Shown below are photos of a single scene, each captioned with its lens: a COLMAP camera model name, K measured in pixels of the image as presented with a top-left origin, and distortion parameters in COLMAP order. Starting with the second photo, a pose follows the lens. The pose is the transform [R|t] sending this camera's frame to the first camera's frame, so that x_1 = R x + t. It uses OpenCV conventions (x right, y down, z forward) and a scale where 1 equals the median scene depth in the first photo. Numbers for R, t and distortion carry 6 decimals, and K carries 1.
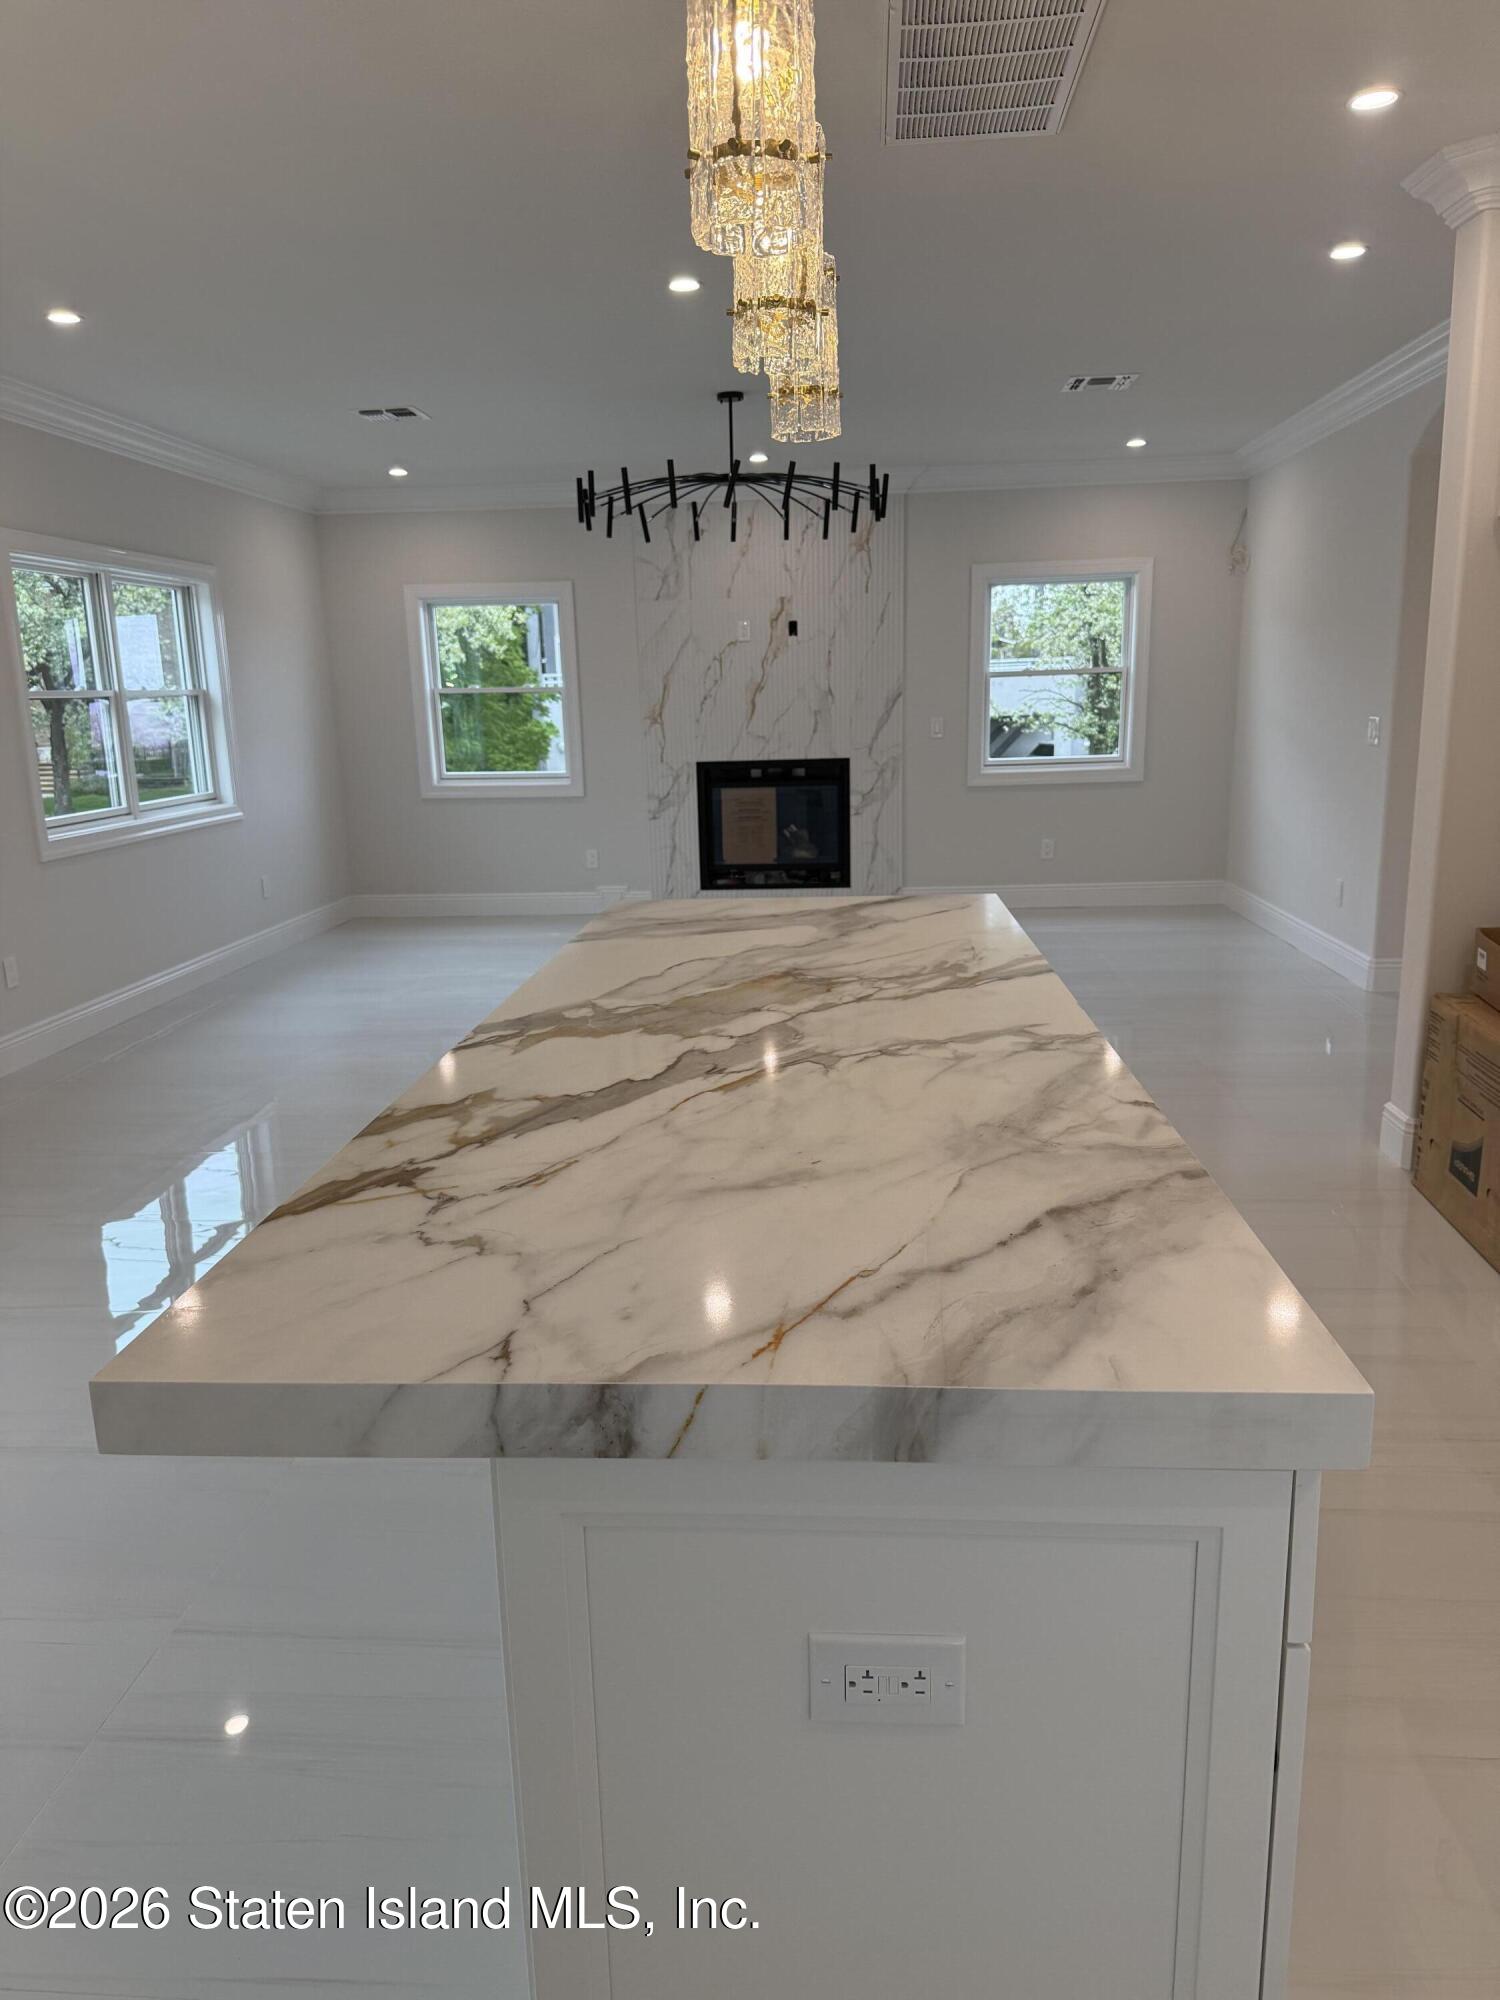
lens RADIAL K [[1410.5, 0, 737.2], [0, 1410.5, 997.9], [0, 0, 1]] dist [0.198885, -0.422385]
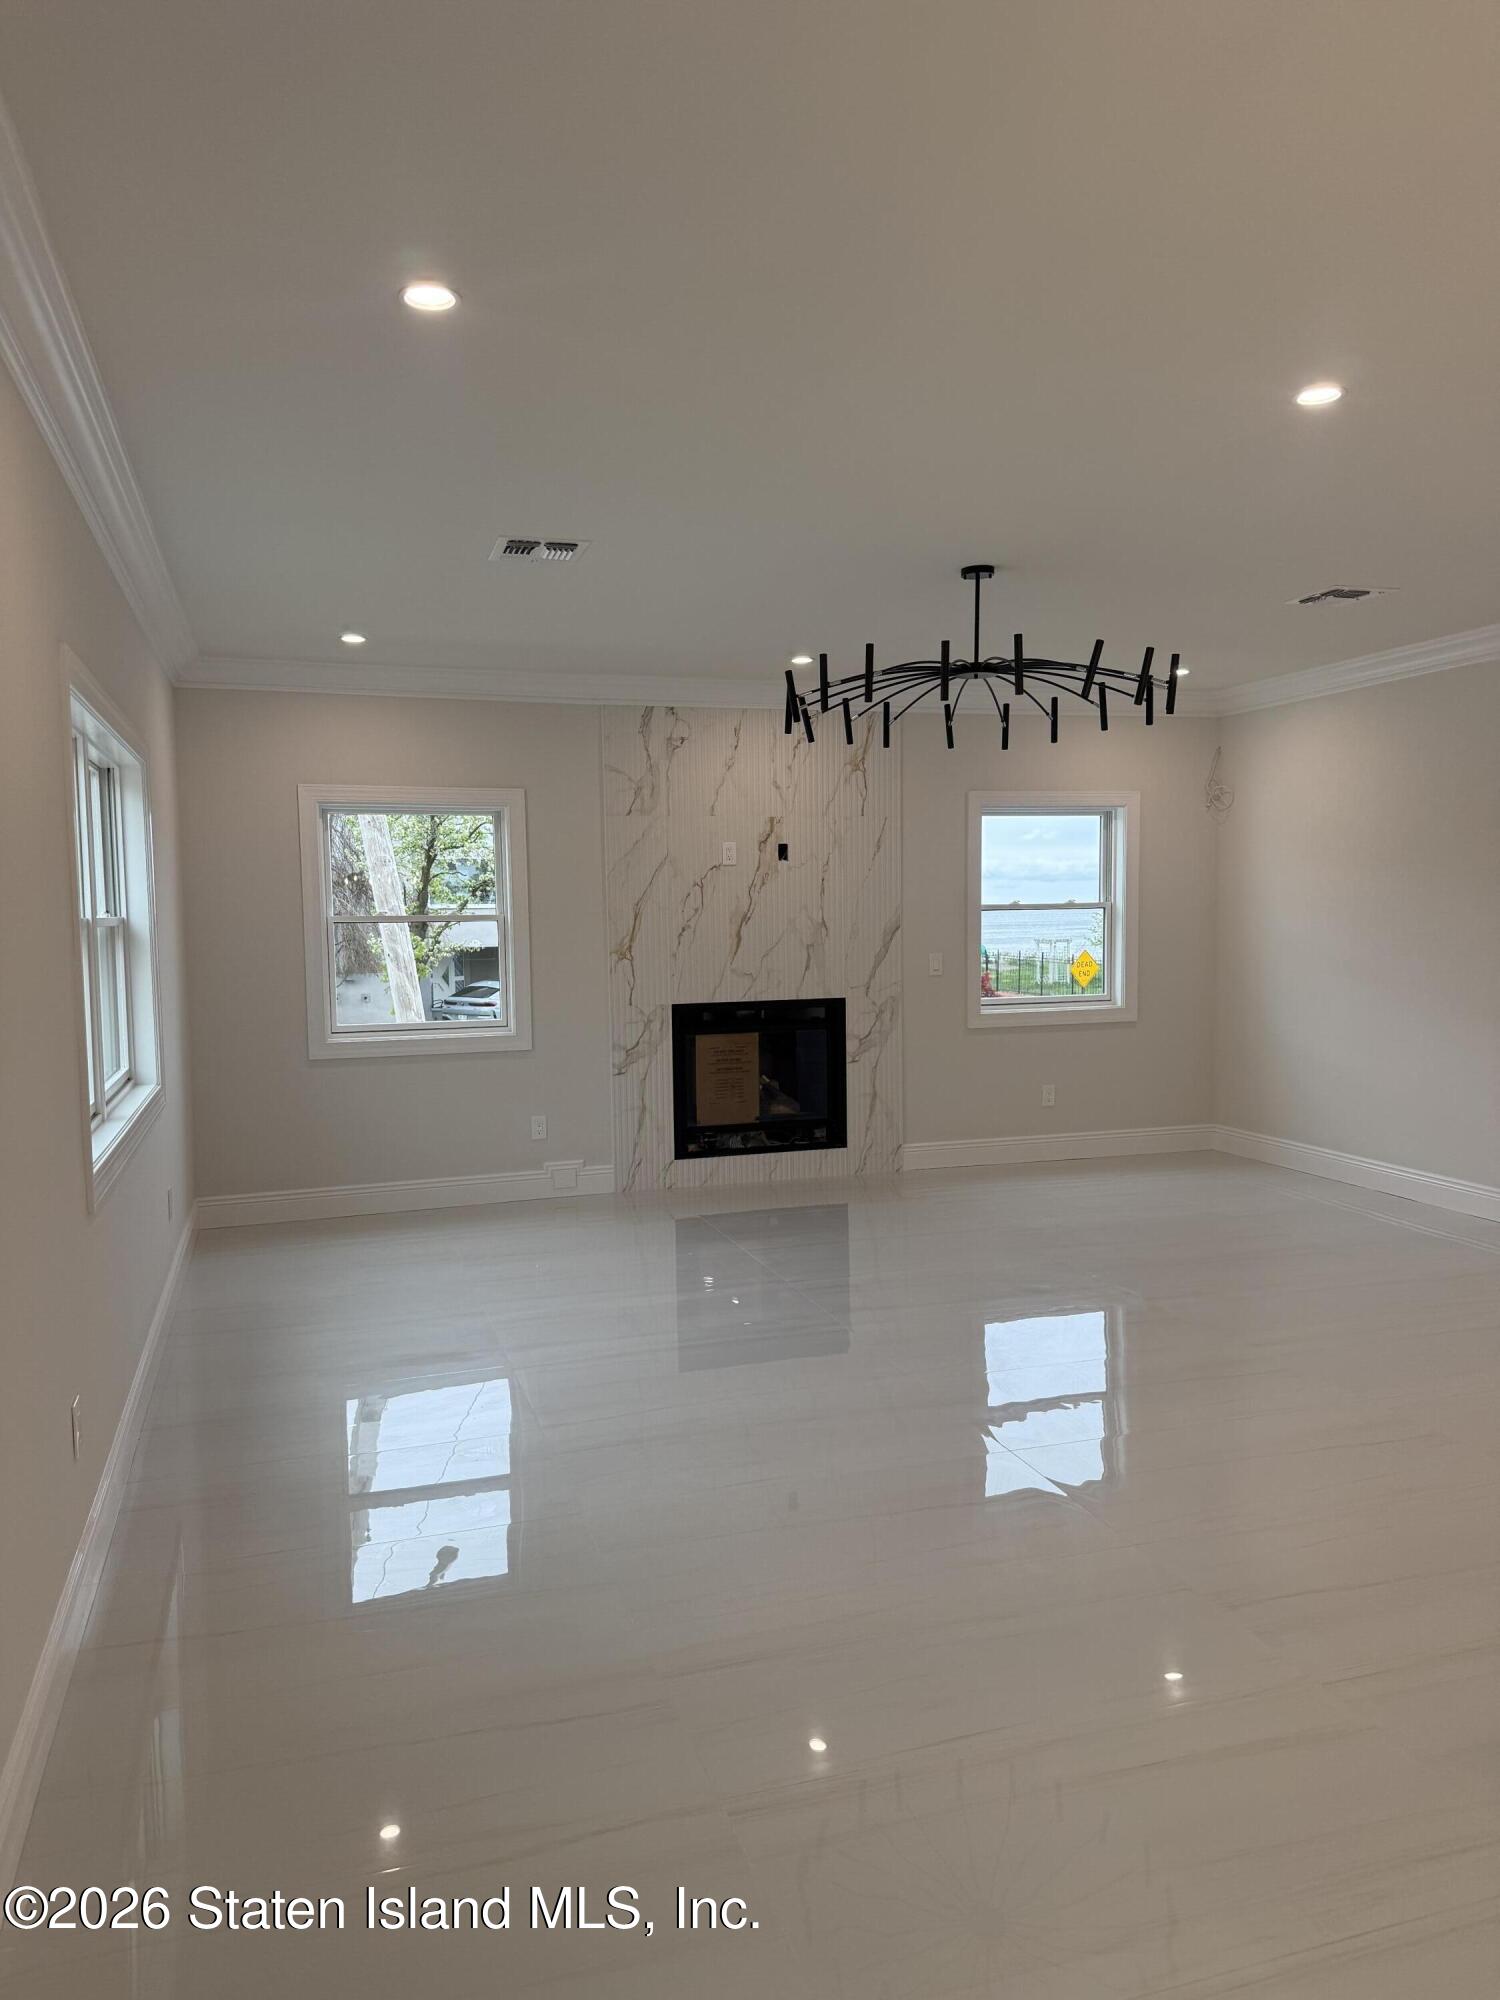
lens RADIAL K [[1410.5, 0, 737.2], [0, 1410.5, 997.9], [0, 0, 1]] dist [0.198885, -0.422385]
pose [[0.924597, -0.012109, 0.380753, -0.308887], [0.072110, 0.986988, -0.143720, -0.050165], [-0.374059, 0.160339, 0.913439, 0.239112]]
